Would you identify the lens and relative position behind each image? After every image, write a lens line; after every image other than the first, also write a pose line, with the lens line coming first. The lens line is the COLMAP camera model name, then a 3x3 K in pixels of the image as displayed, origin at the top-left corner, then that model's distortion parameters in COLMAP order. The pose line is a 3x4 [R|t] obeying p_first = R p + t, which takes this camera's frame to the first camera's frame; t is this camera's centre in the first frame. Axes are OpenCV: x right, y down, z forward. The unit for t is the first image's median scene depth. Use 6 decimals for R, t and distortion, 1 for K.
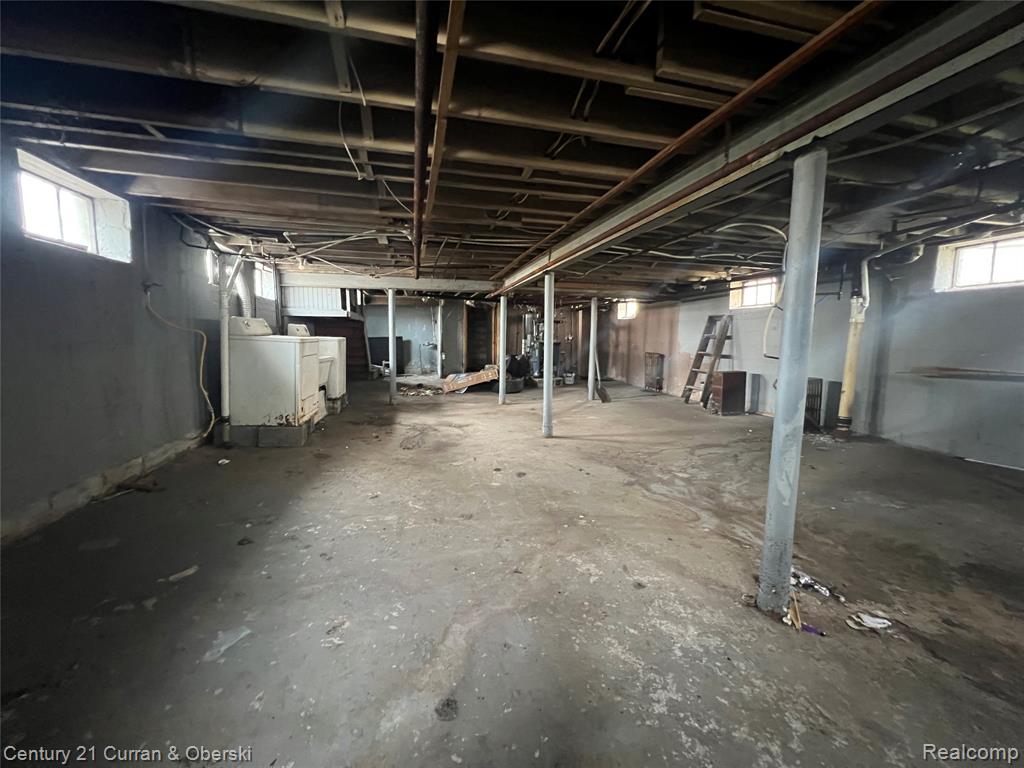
lens RADIAL K [[410.7, 0, 512.5], [0, 410.7, 381.3], [0, 0, 1]] dist [-0.001507, 0.000849]
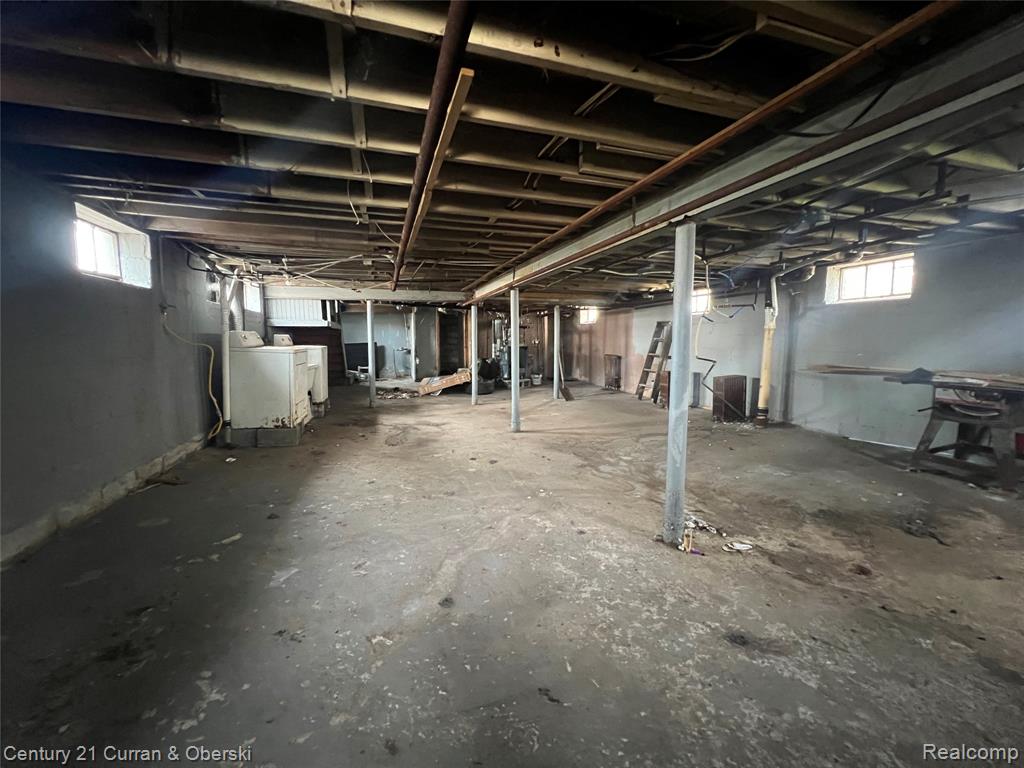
lens RADIAL K [[410.7, 0, 513.6], [0, 410.7, 381.0], [0, 0, 1]] dist [-0.001507, 0.000849]
pose [[0.997080, -0.020599, 0.073537, -0.003299], [0.020903, 0.999776, -0.003363, -0.002501], [-0.073452, 0.004890, 0.997287, -0.266710]]
